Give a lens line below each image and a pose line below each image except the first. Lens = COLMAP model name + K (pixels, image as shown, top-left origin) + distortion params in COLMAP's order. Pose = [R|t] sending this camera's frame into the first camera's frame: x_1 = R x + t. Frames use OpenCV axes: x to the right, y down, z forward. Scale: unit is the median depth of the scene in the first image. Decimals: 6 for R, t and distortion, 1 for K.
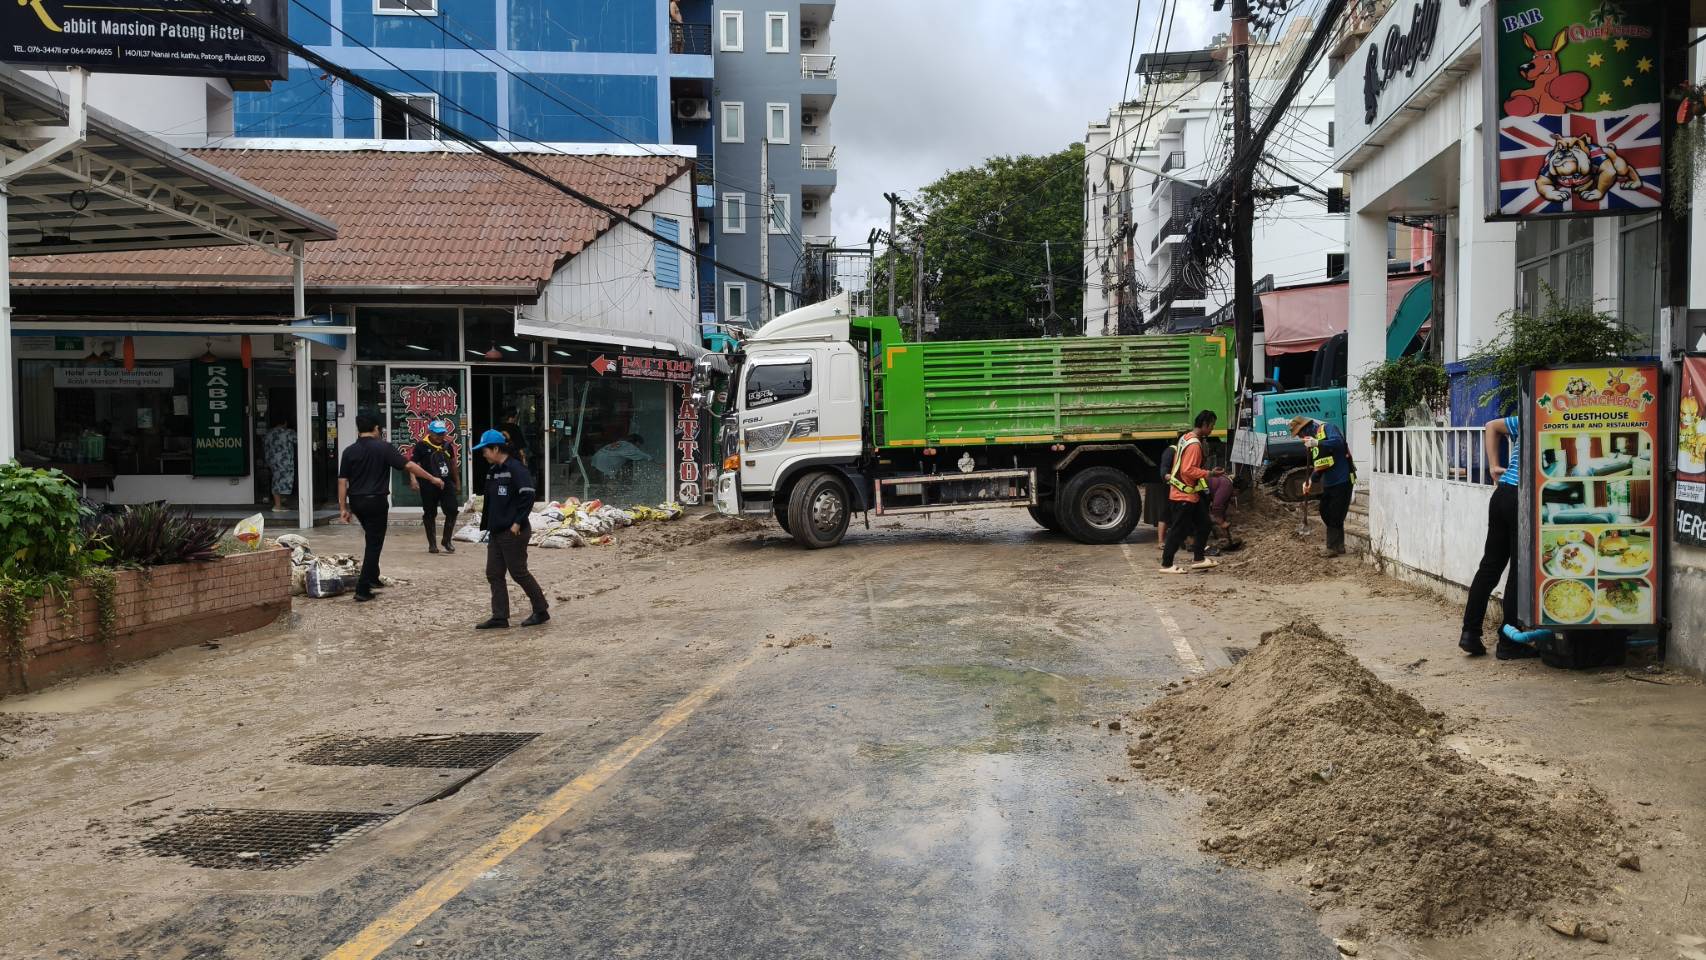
lens RADIAL K [[1268.6, 0, 793.9], [0, 1268.6, 534.0], [0, 0, 1]] dist [-0.005327, -0.006819]
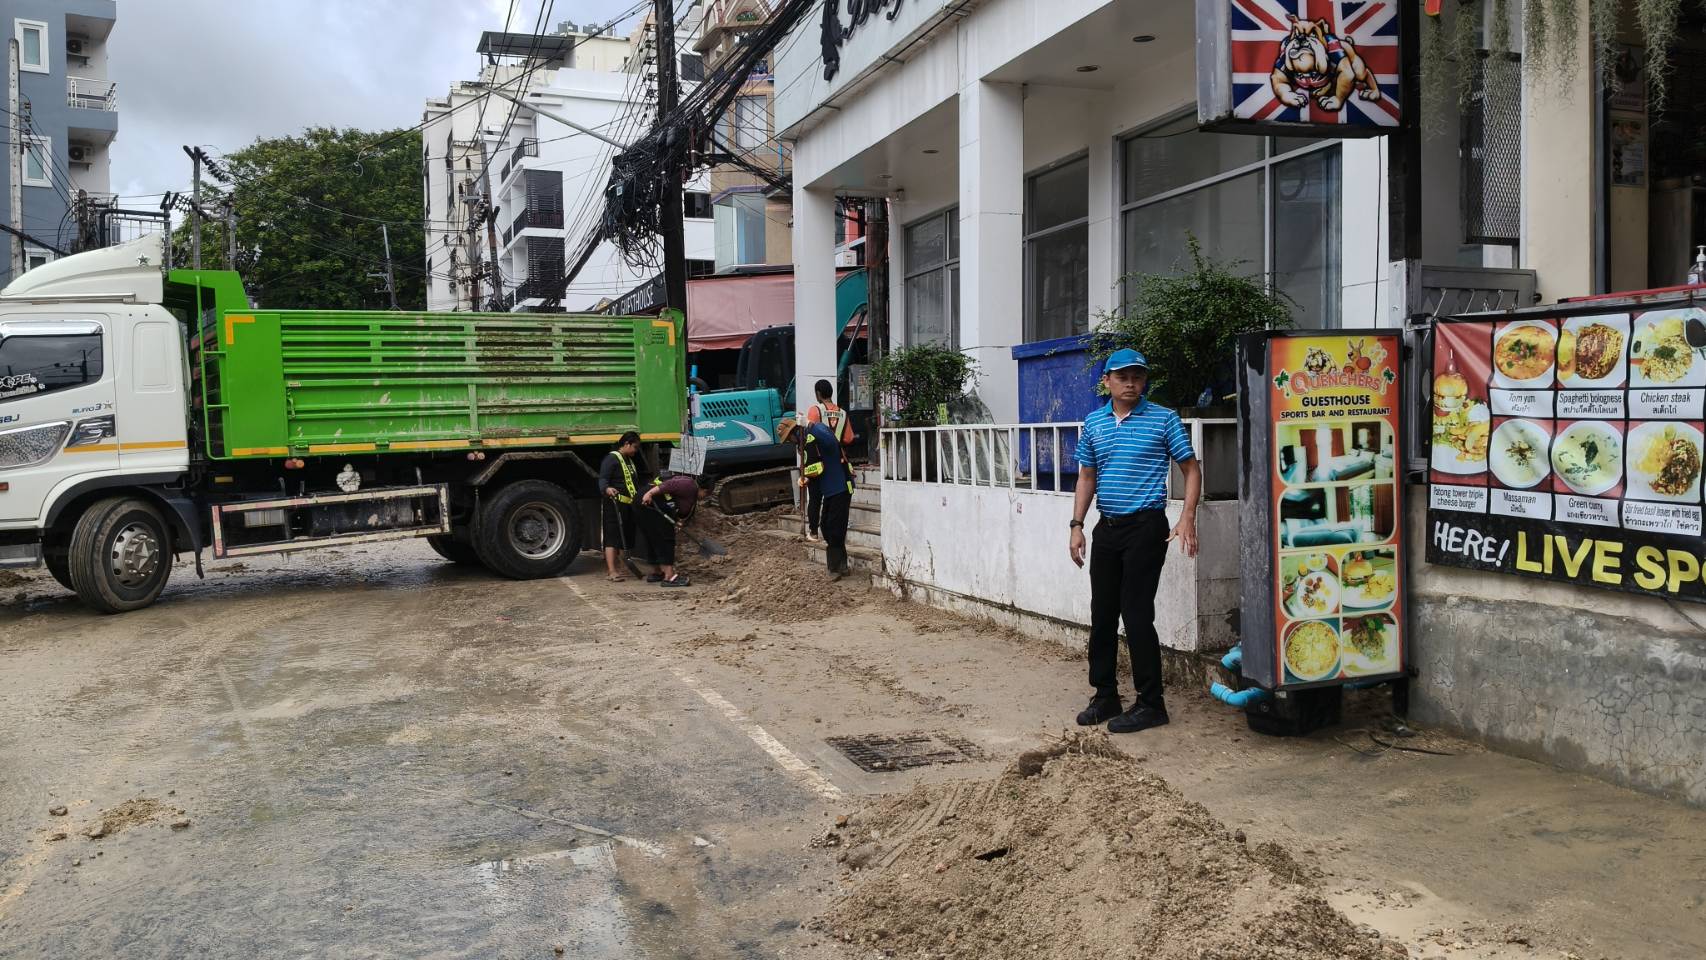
lens RADIAL K [[1334.8, 0, 853.6], [0, 1334.8, 492.0], [0, 0, 1]] dist [0.049812, -0.124735]
pose [[0.859962, -0.026701, 0.509659, -0.007062], [0.047996, 0.998436, -0.028677, -0.012742], [-0.508096, 0.049123, 0.859898, 0.196308]]
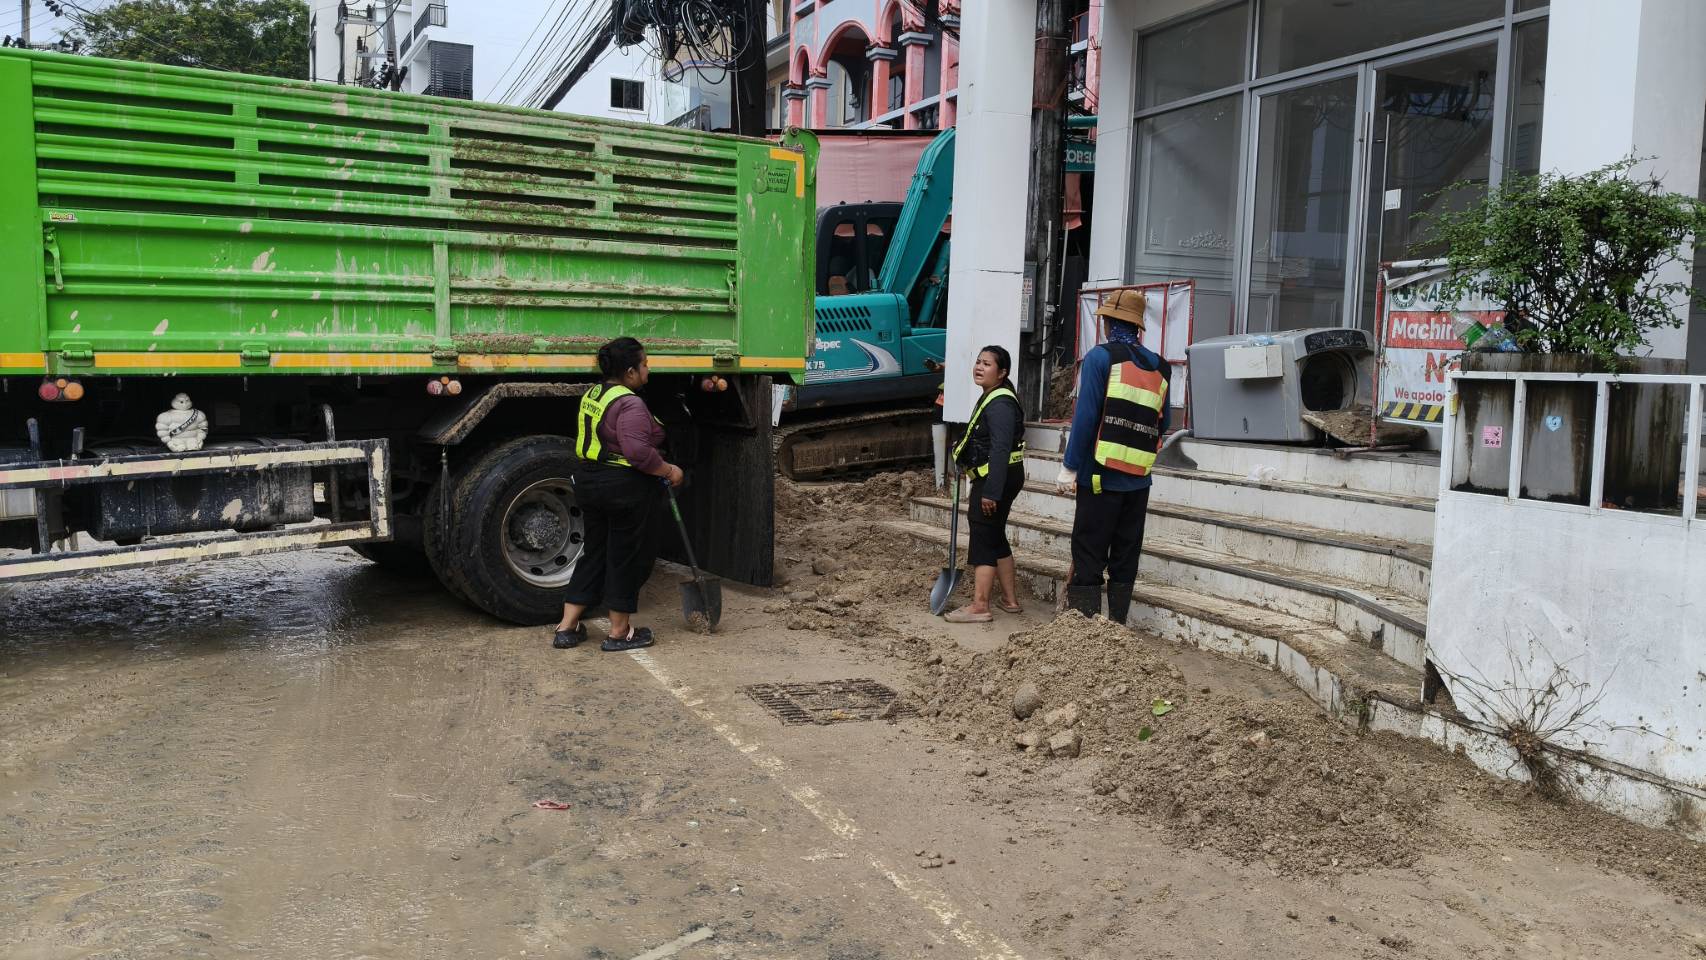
lens RADIAL K [[1350.6, 0, 822.9], [0, 1350.6, 486.3], [0, 0, 1]] dist [0.064973, -0.113455]
pose [[0.829893, -0.019227, 0.557591, 0.073574], [0.009353, 0.999745, 0.020553, -0.045614], [-0.557844, -0.011842, 0.829861, 0.597373]]
